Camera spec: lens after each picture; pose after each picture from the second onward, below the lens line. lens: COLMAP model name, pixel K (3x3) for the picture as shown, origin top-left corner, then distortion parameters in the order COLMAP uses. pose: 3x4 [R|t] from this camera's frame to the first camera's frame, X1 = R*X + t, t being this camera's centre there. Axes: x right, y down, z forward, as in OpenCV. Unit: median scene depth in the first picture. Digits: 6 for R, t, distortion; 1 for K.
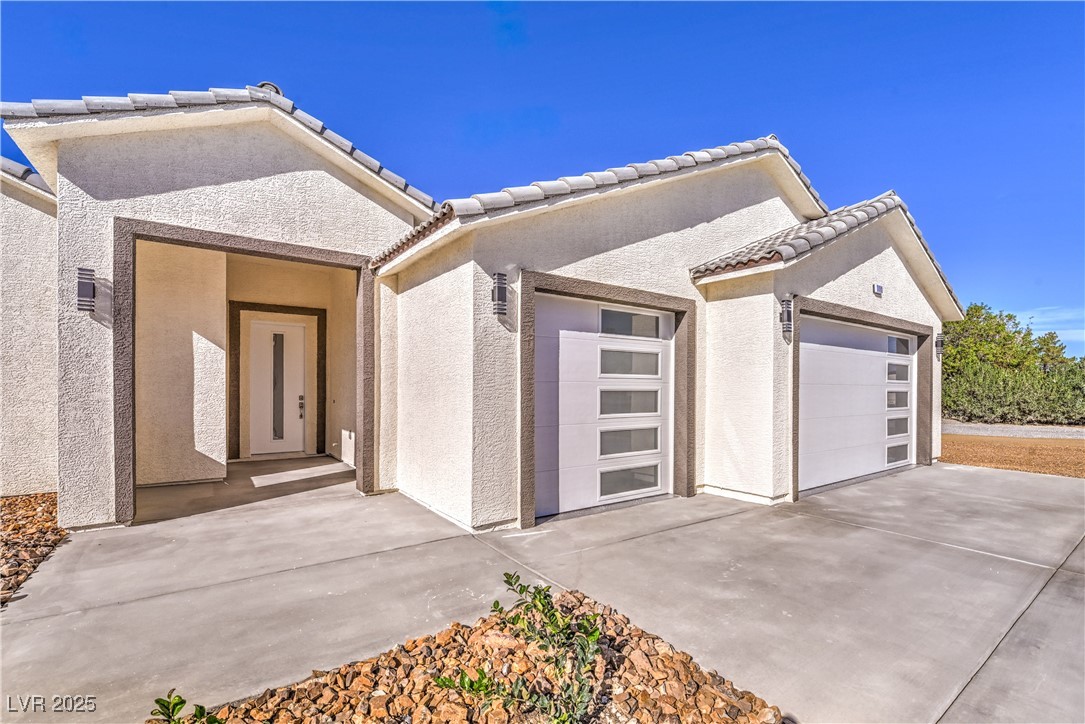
lens RADIAL K [[475.8, 0, 541.8], [0, 475.8, 370.9], [0, 0, 1]] dist [-0.001476, -0.000087]
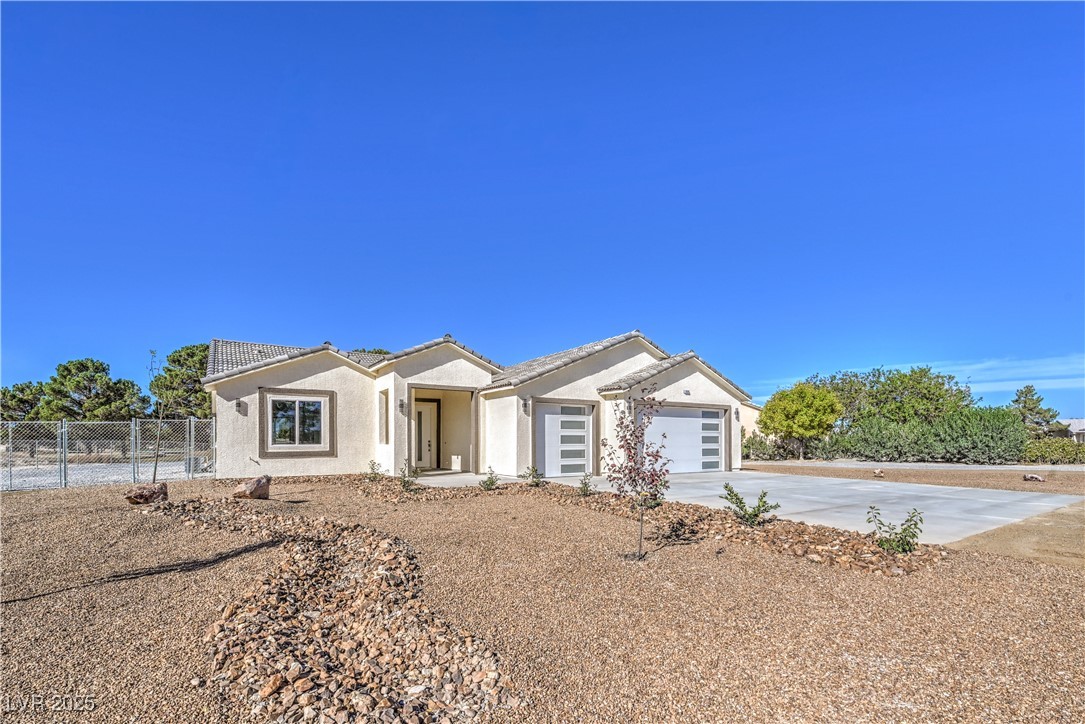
lens RADIAL K [[475.8, 0, 552.1], [0, 475.8, 425.7], [0, 0, 1]] dist [-0.001476, -0.000087]
pose [[0.999714, -0.008759, -0.022269, 0.123990], [0.008802, 0.999960, 0.001799, -0.019235], [0.022252, -0.001994, 0.999750, -1.653217]]
